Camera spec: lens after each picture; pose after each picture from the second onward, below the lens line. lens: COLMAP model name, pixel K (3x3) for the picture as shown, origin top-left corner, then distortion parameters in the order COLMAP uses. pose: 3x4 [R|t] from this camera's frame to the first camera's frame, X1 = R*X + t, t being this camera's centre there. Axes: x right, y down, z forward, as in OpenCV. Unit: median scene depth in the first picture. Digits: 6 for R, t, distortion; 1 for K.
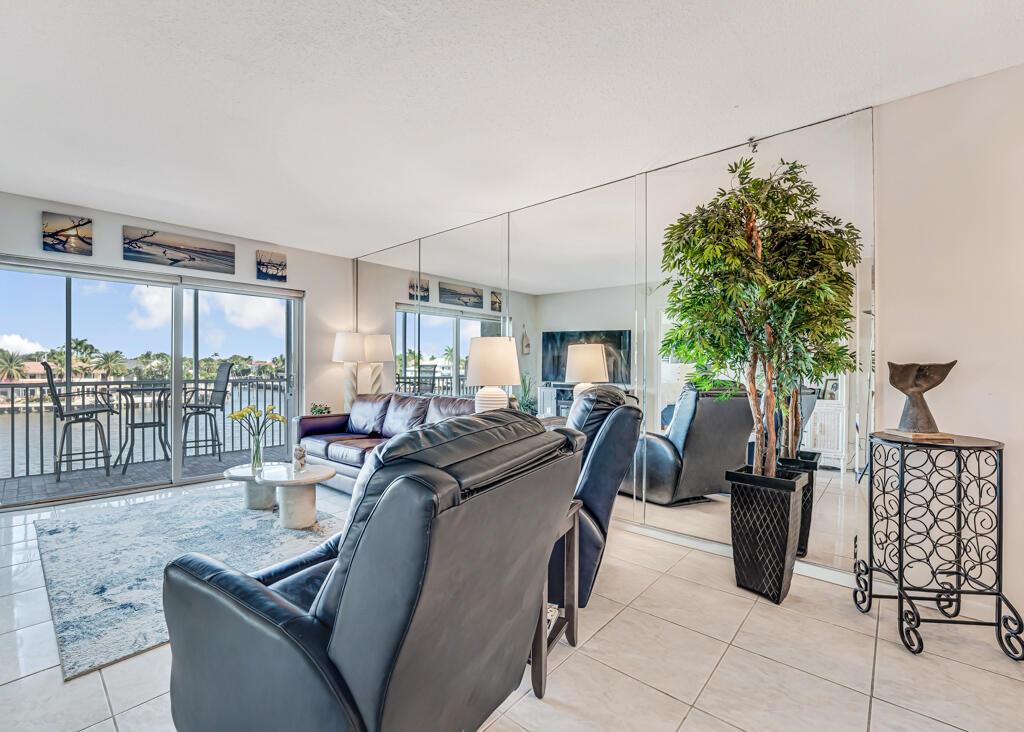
lens RADIAL K [[452.4, 0, 512.0], [0, 452.4, 366.0], [0, 0, 1]] dist [-0.011064, 0.000486]
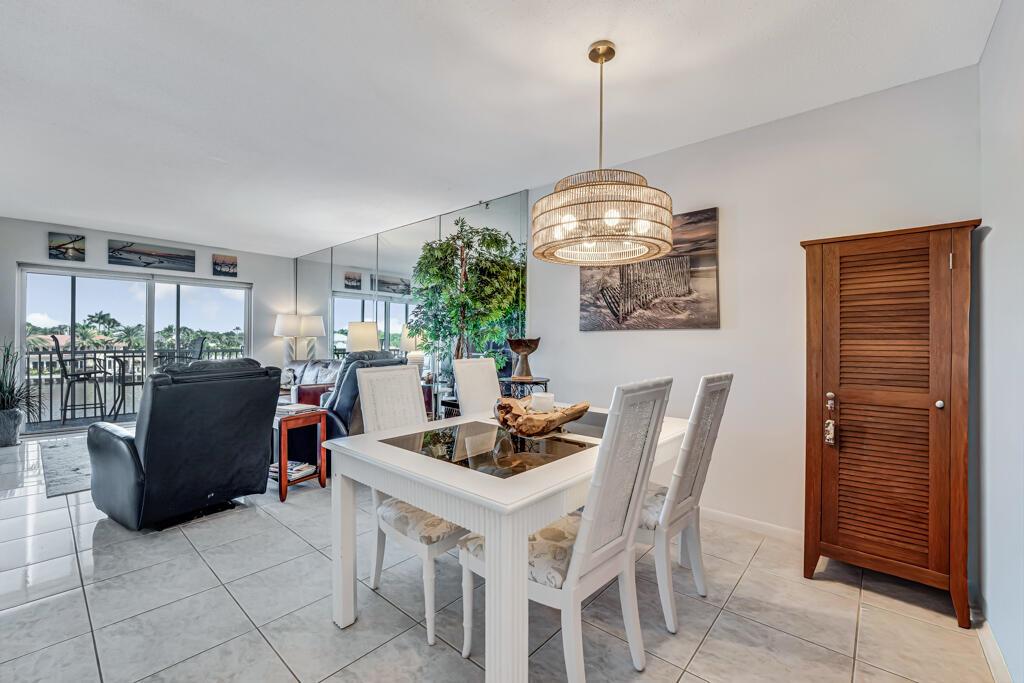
lens RADIAL K [[429.4, 0, 517.0], [0, 429.4, 339.8], [0, 0, 1]] dist [0.002867, 0.000405]
pose [[0.999978, 0.006587, -0.000870, 0.357692], [-0.006590, 0.999968, -0.004524, 0.002422], [0.000840, 0.004529, 0.999989, -0.301508]]
